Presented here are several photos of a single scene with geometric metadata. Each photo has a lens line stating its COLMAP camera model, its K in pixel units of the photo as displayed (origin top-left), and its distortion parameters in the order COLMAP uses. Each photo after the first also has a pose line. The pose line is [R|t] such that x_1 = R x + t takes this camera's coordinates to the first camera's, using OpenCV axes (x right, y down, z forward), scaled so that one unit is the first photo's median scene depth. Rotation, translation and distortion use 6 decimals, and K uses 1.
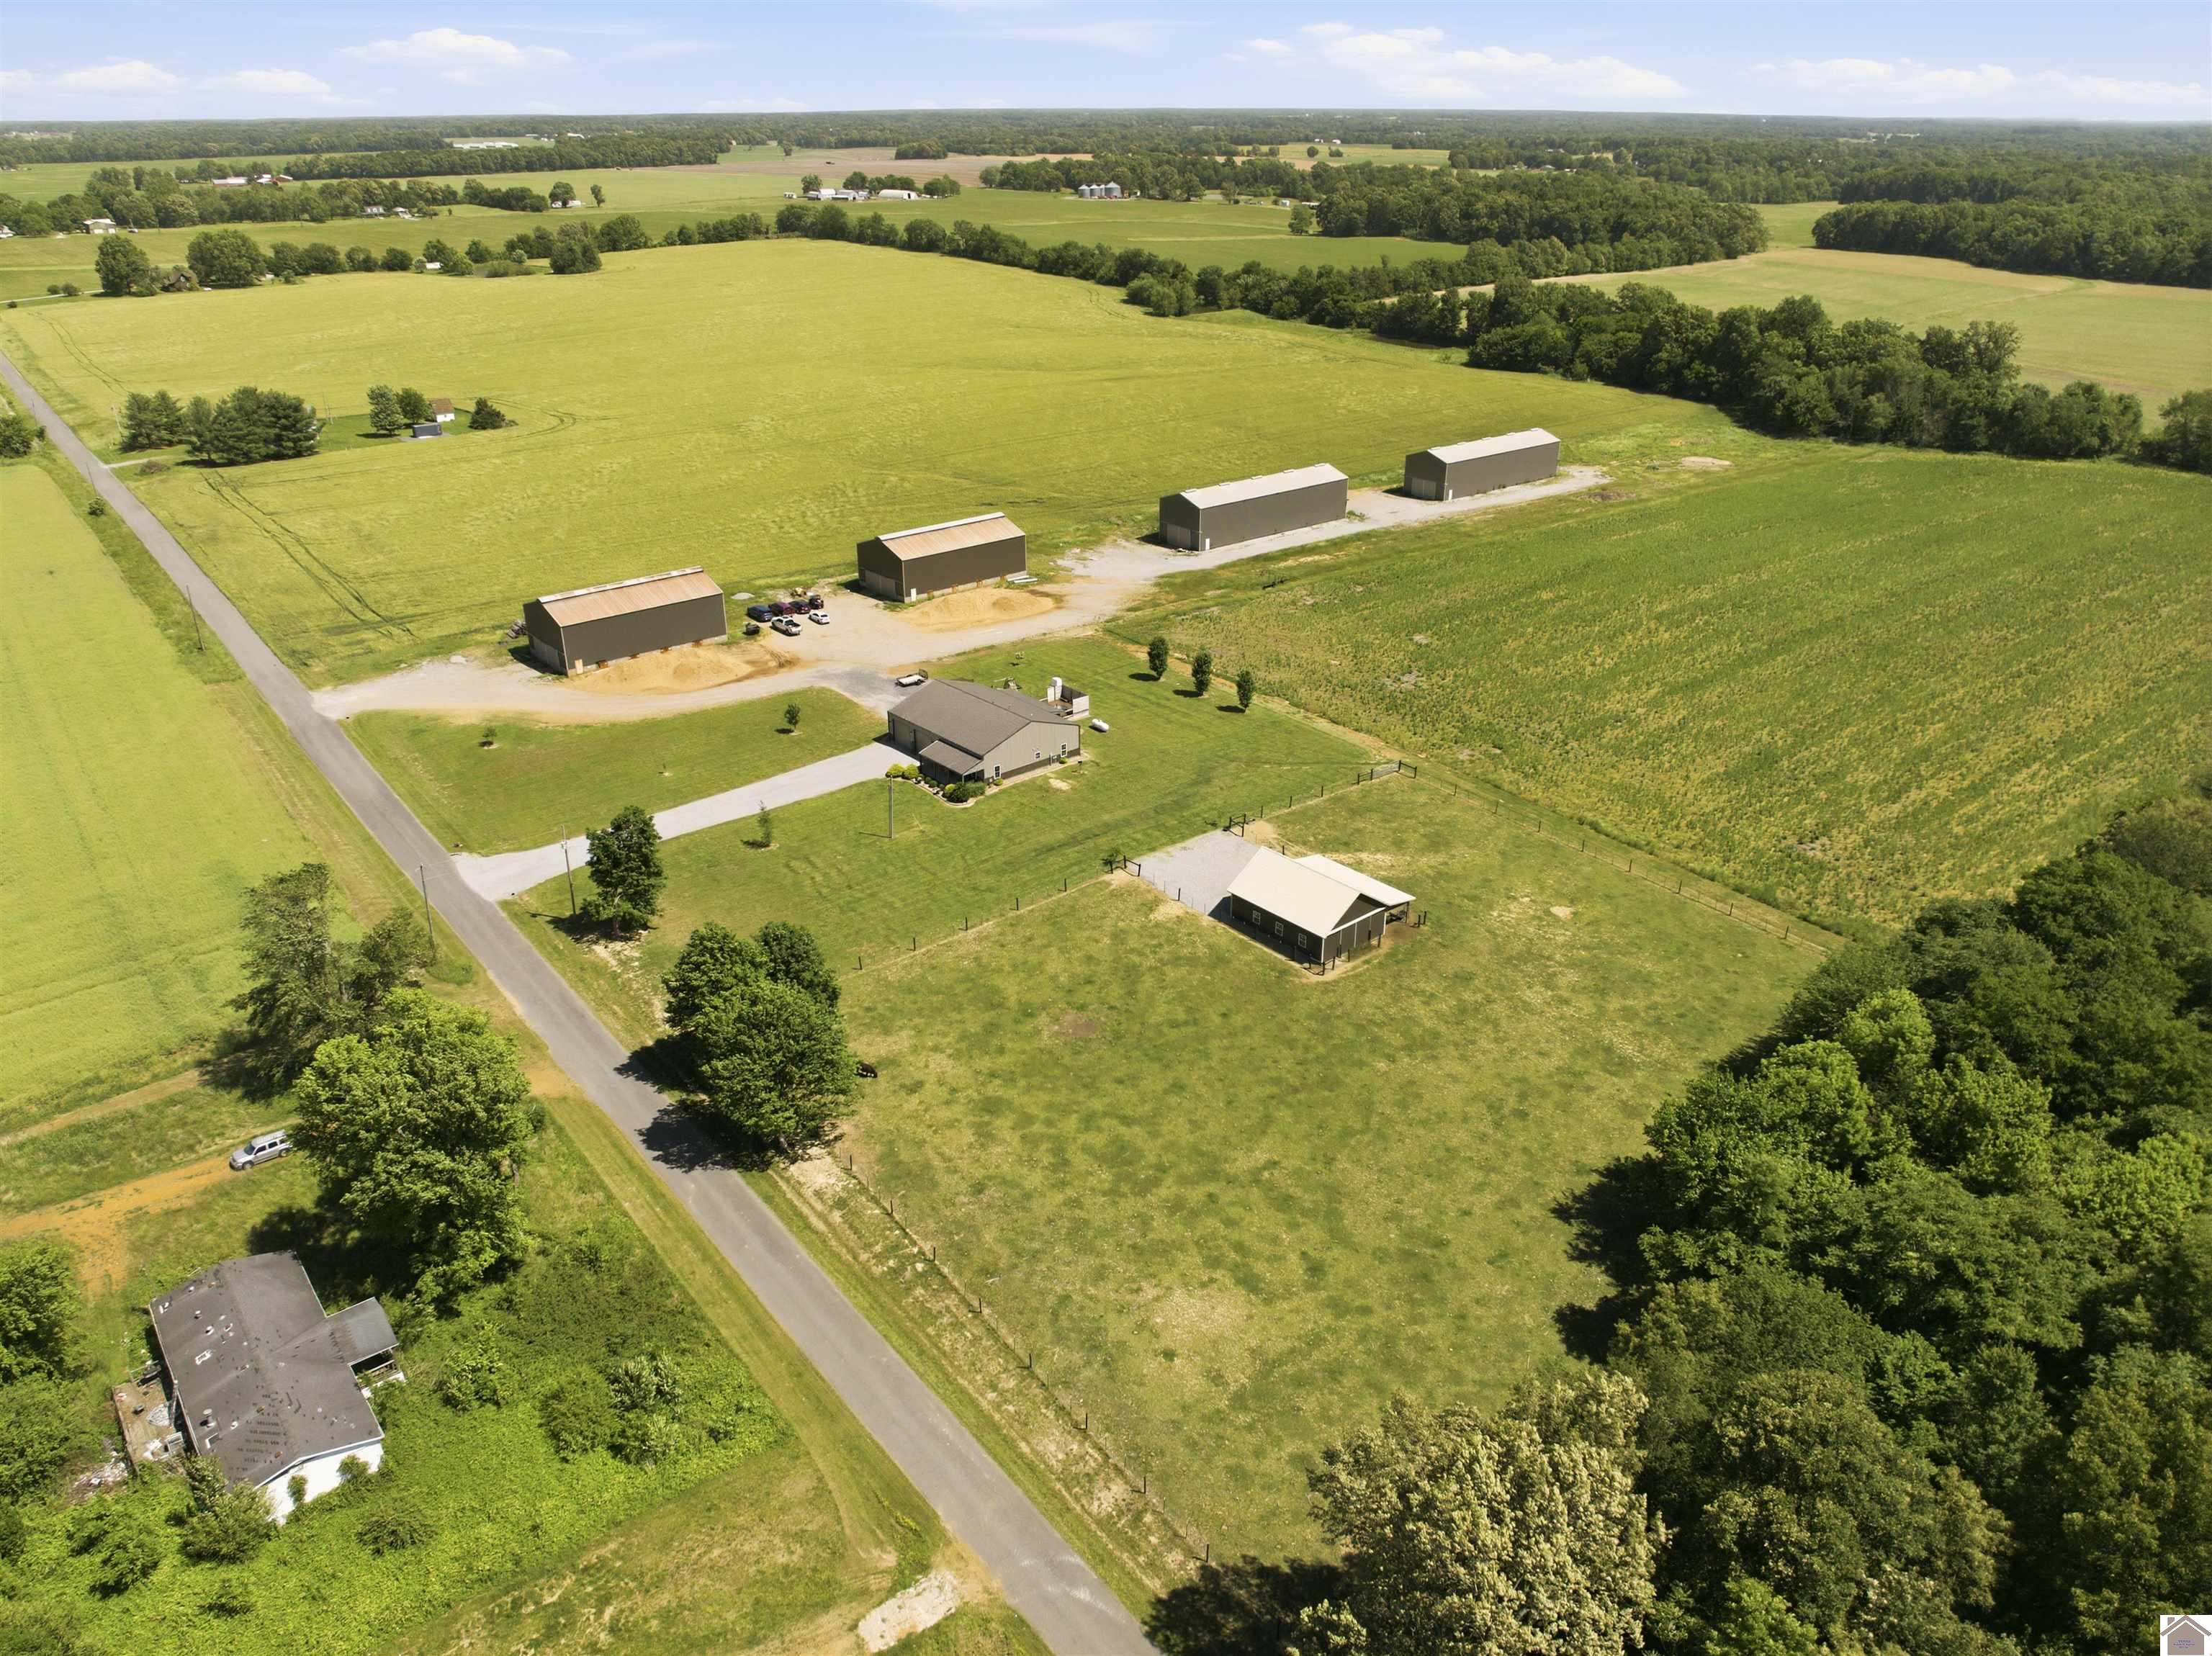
lens RADIAL K [[1576.4, 0, 1104.9], [0, 1576.4, 771.8], [0, 0, 1]] dist [-0.004692, -0.073208]
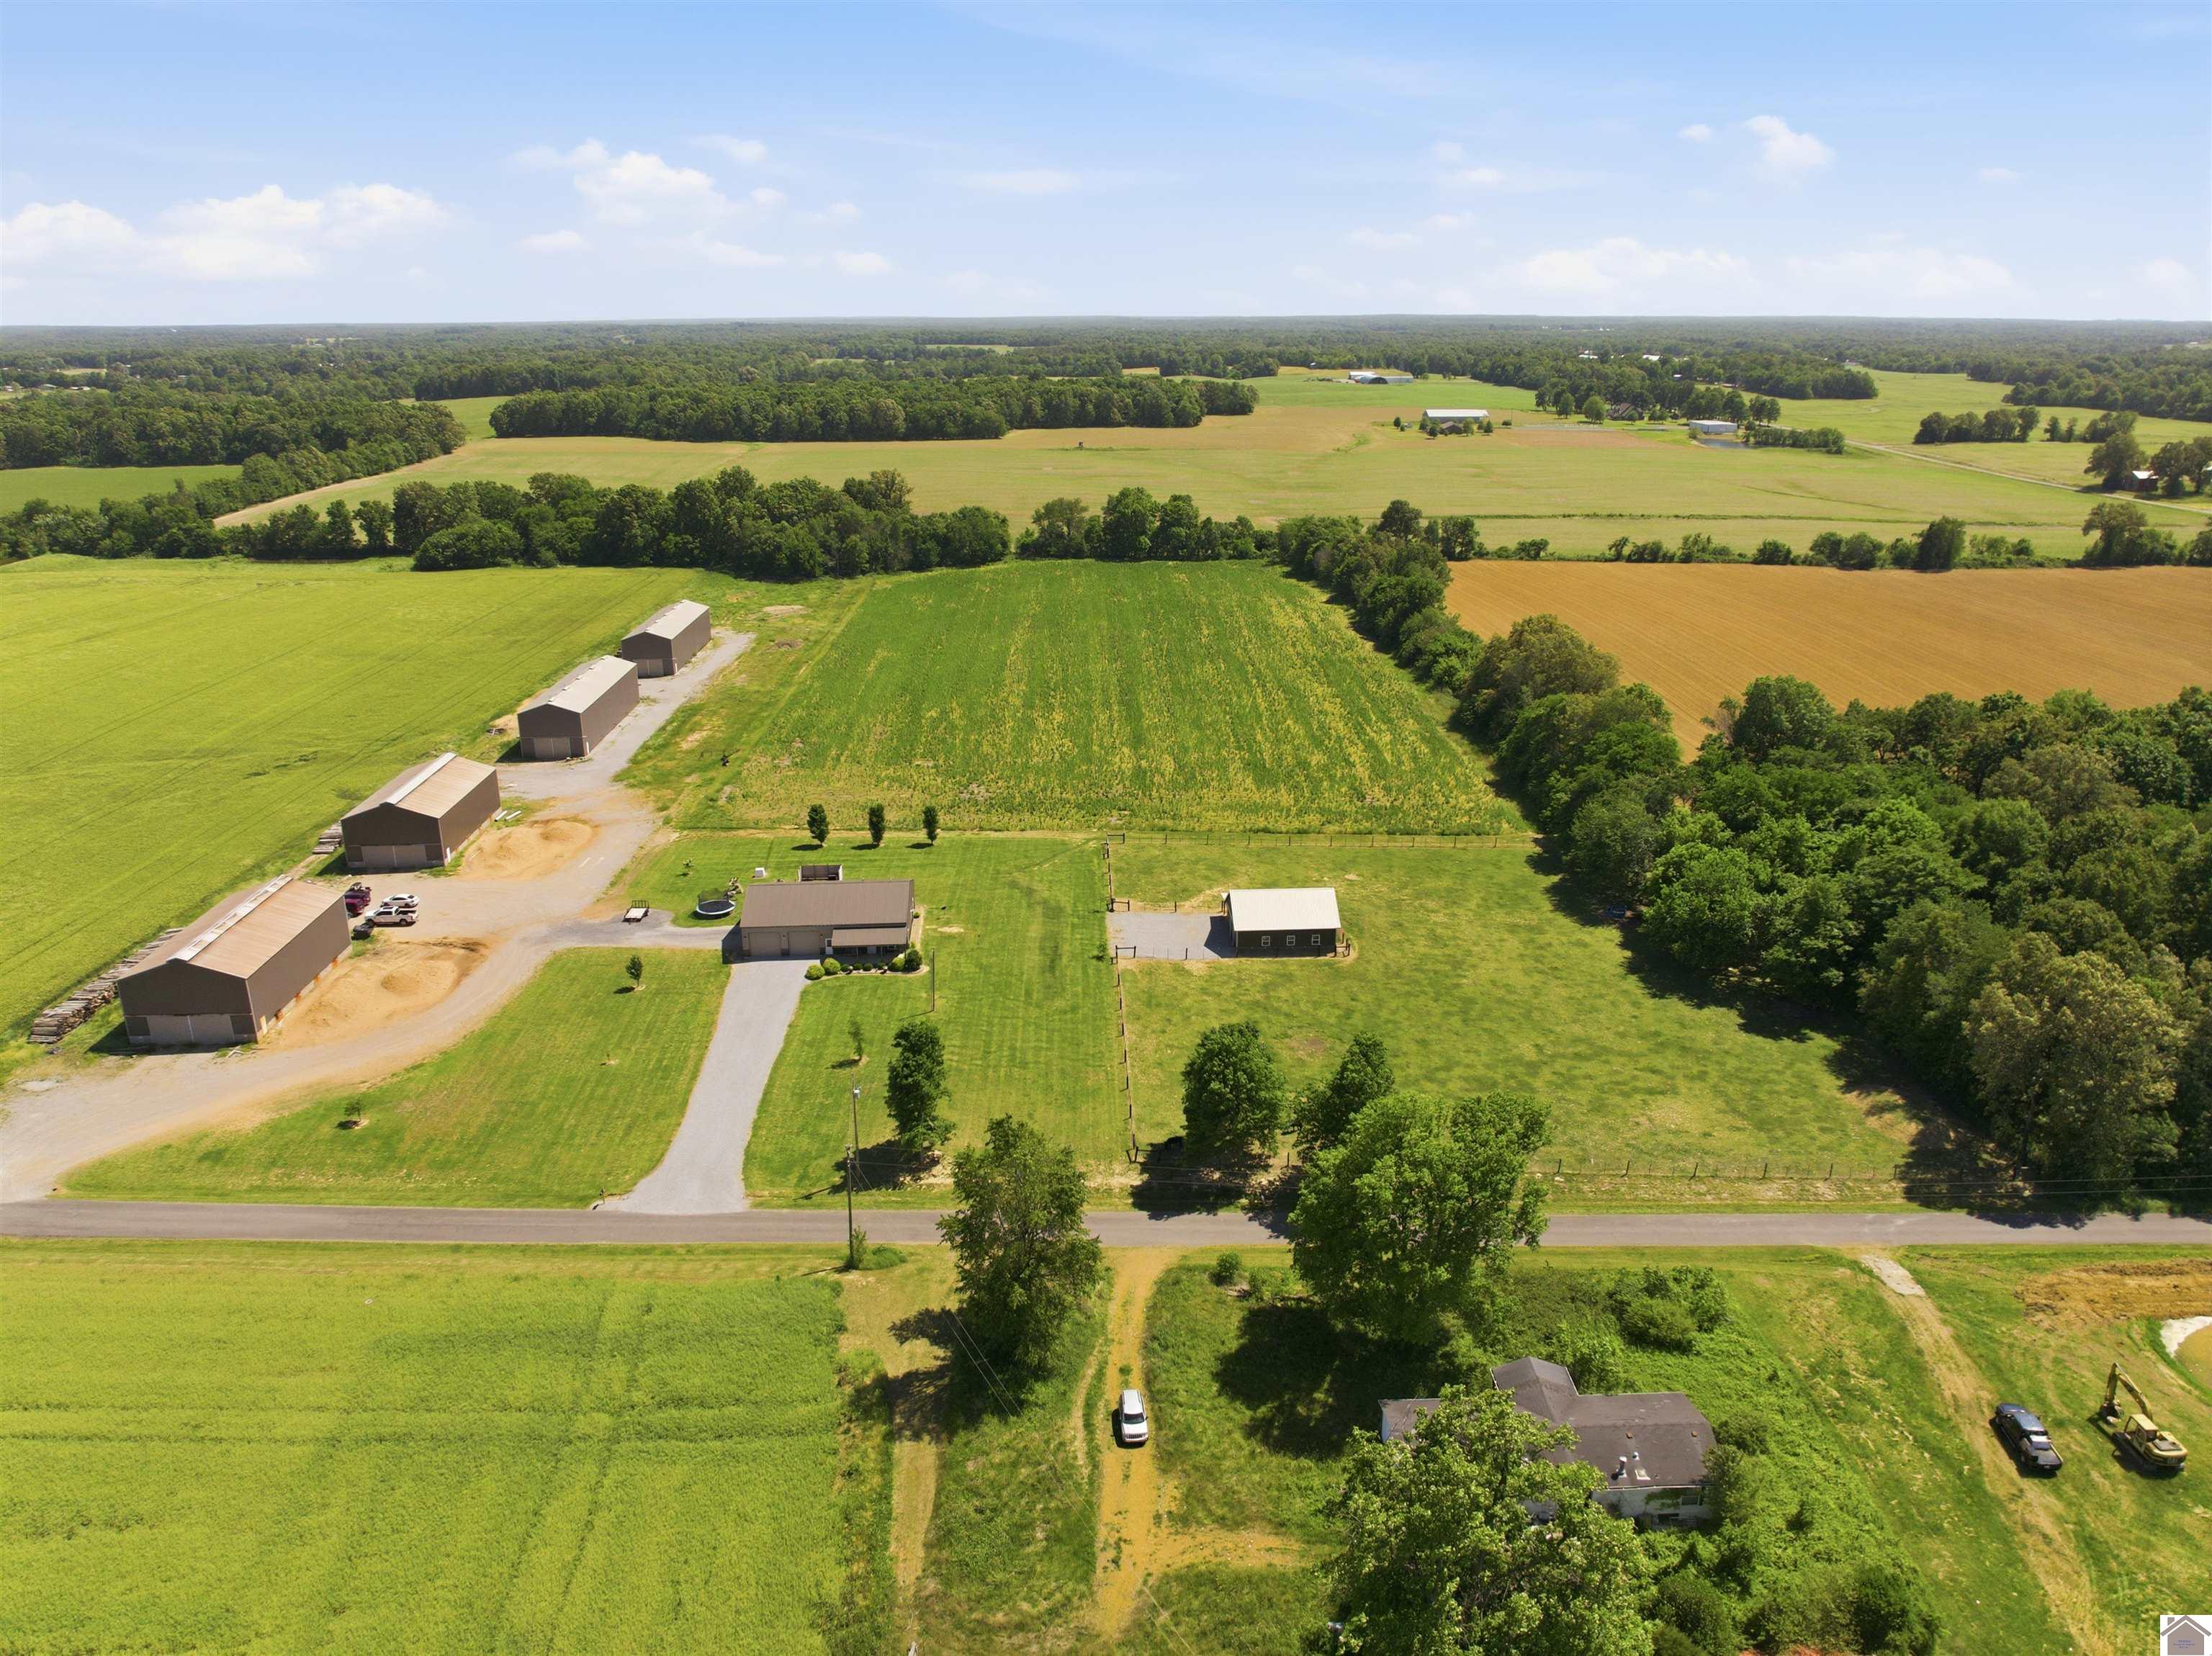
lens RADIAL K [[1563.6, 0, 1107.4], [0, 1563.6, 814.2], [0, 0, 1]] dist [-0.036067, -0.005981]
pose [[0.610907, -0.247479, 0.752028, -0.637434], [0.314293, 0.947641, 0.056537, -0.080004], [-0.726645, 0.201818, 0.656702, 0.198141]]
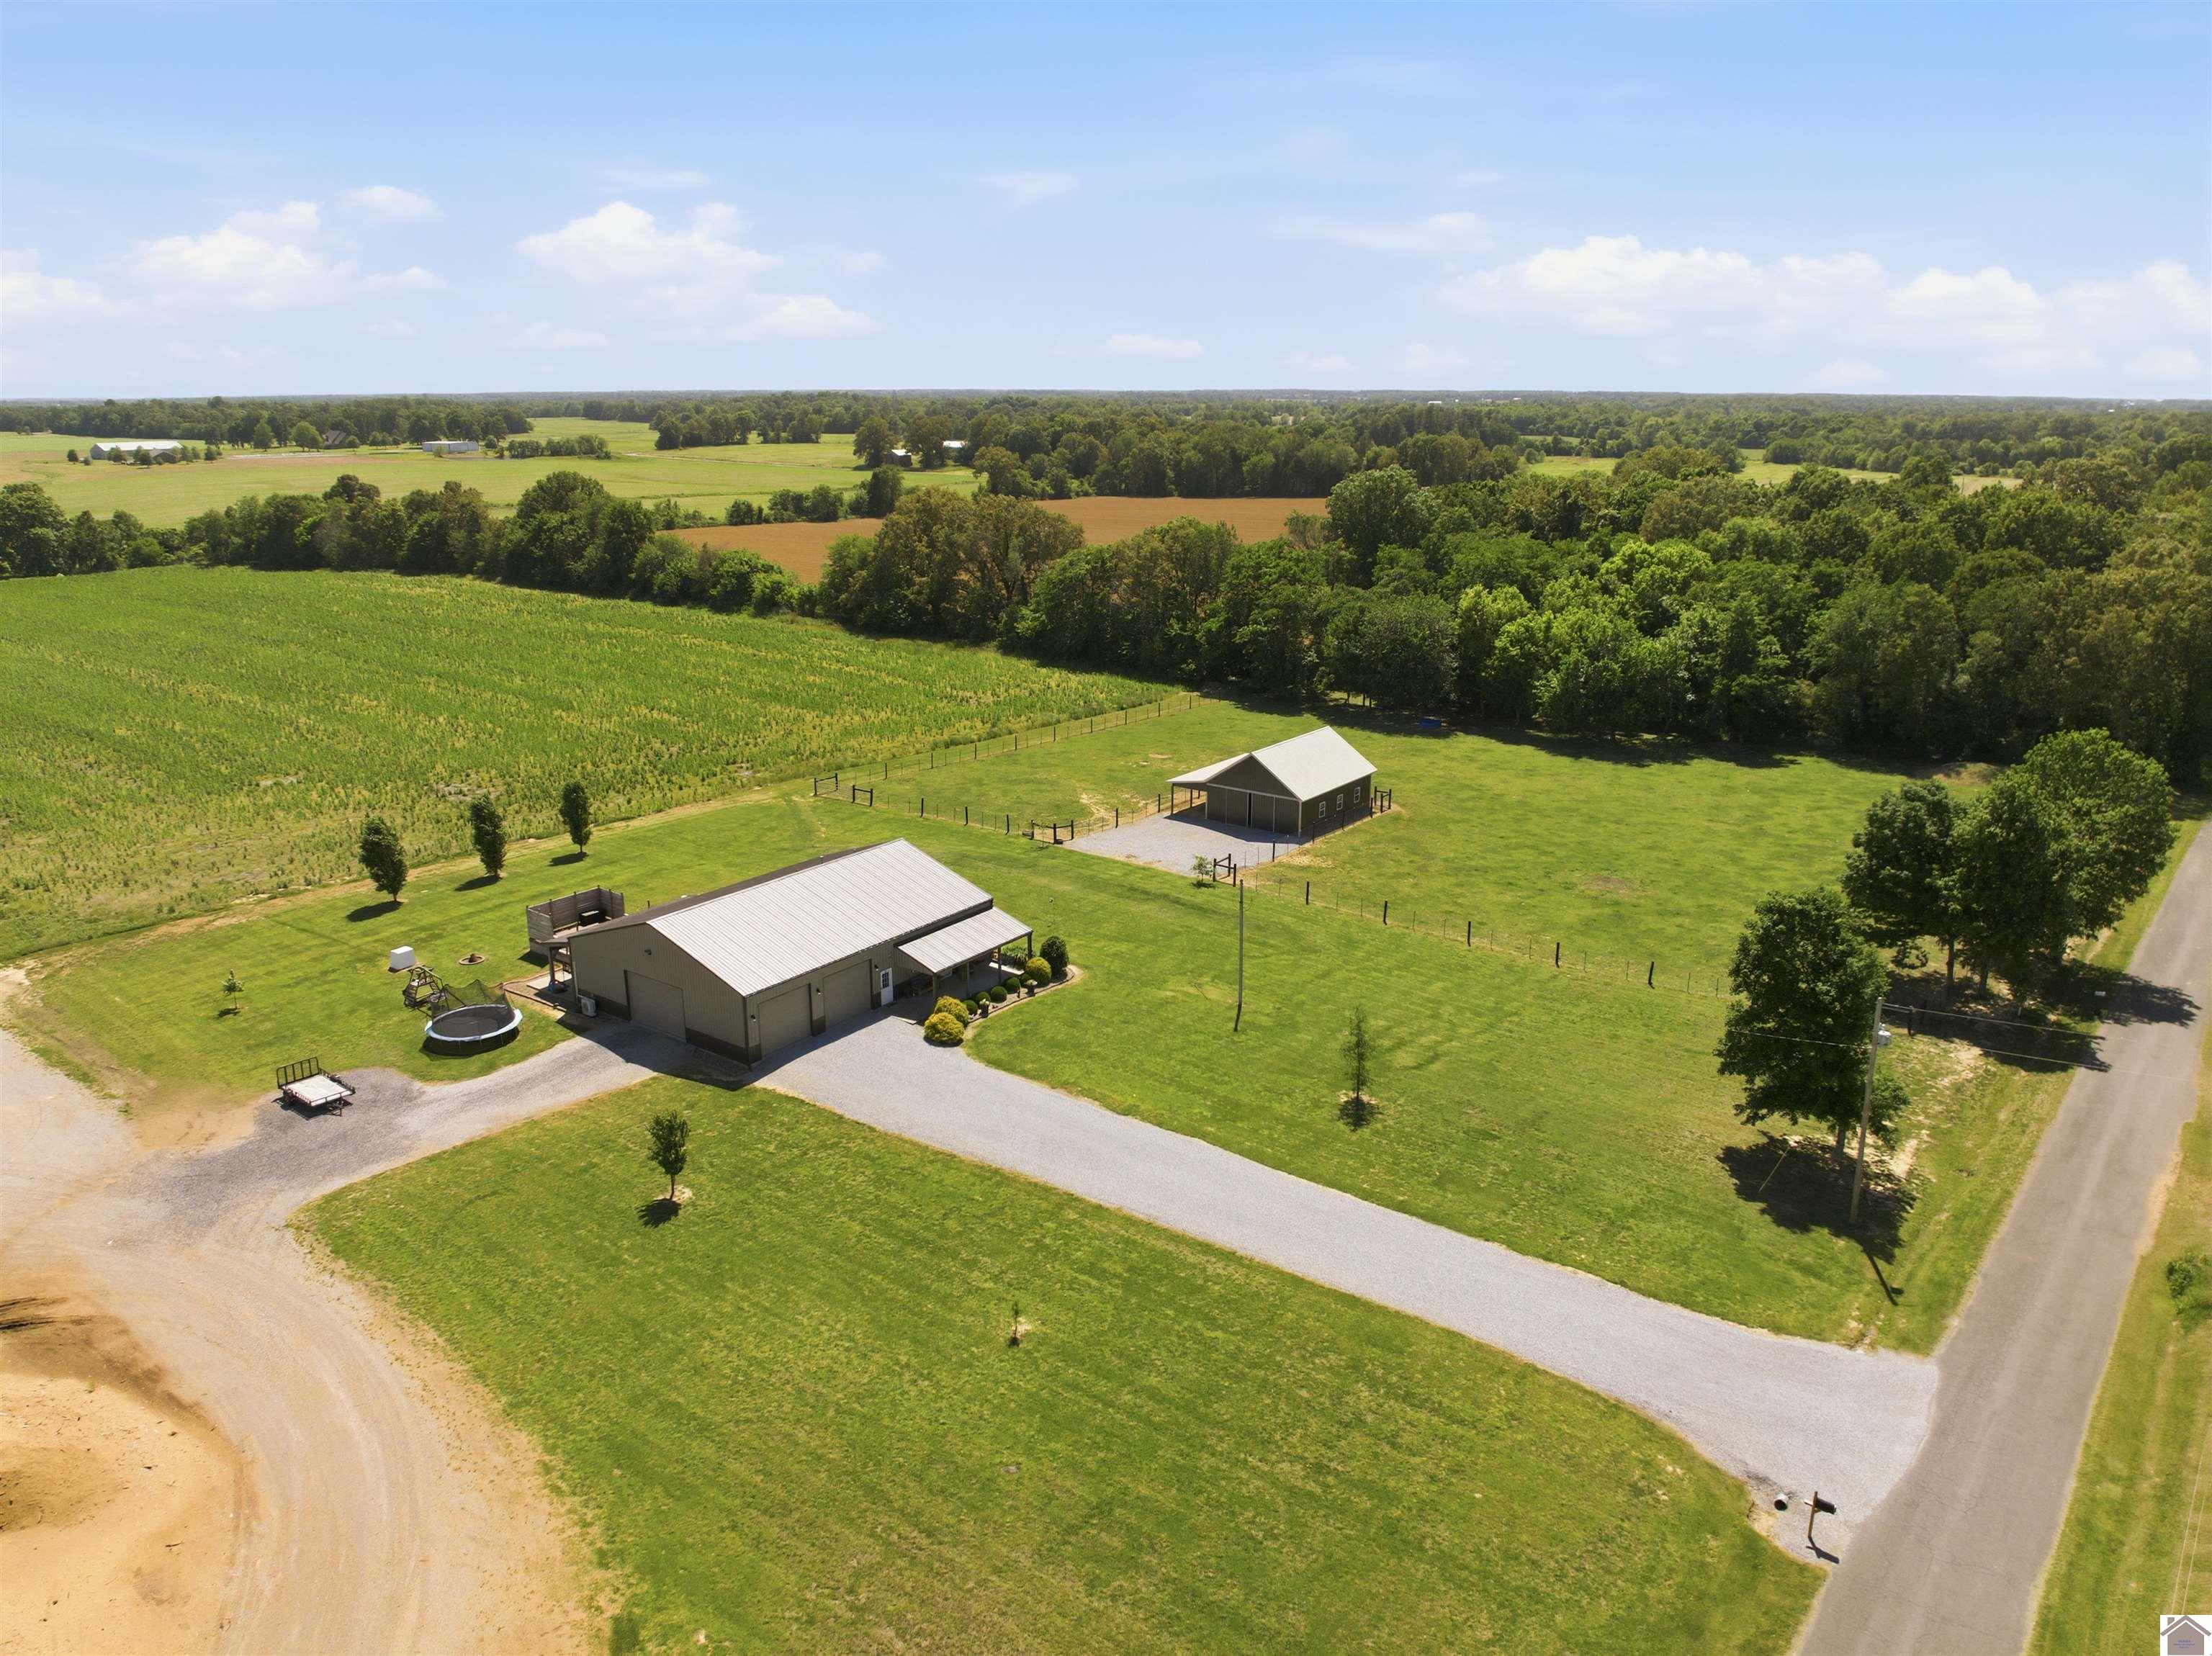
lens RADIAL K [[1563.6, 0, 1107.4], [0, 1563.6, 814.2], [0, 0, 1]] dist [-0.036067, -0.005981]
pose [[-0.214955, -0.258924, 0.941676, -0.487823], [0.383984, 0.864154, 0.325260, -0.162037], [-0.897970, 0.431504, -0.086331, 0.861374]]
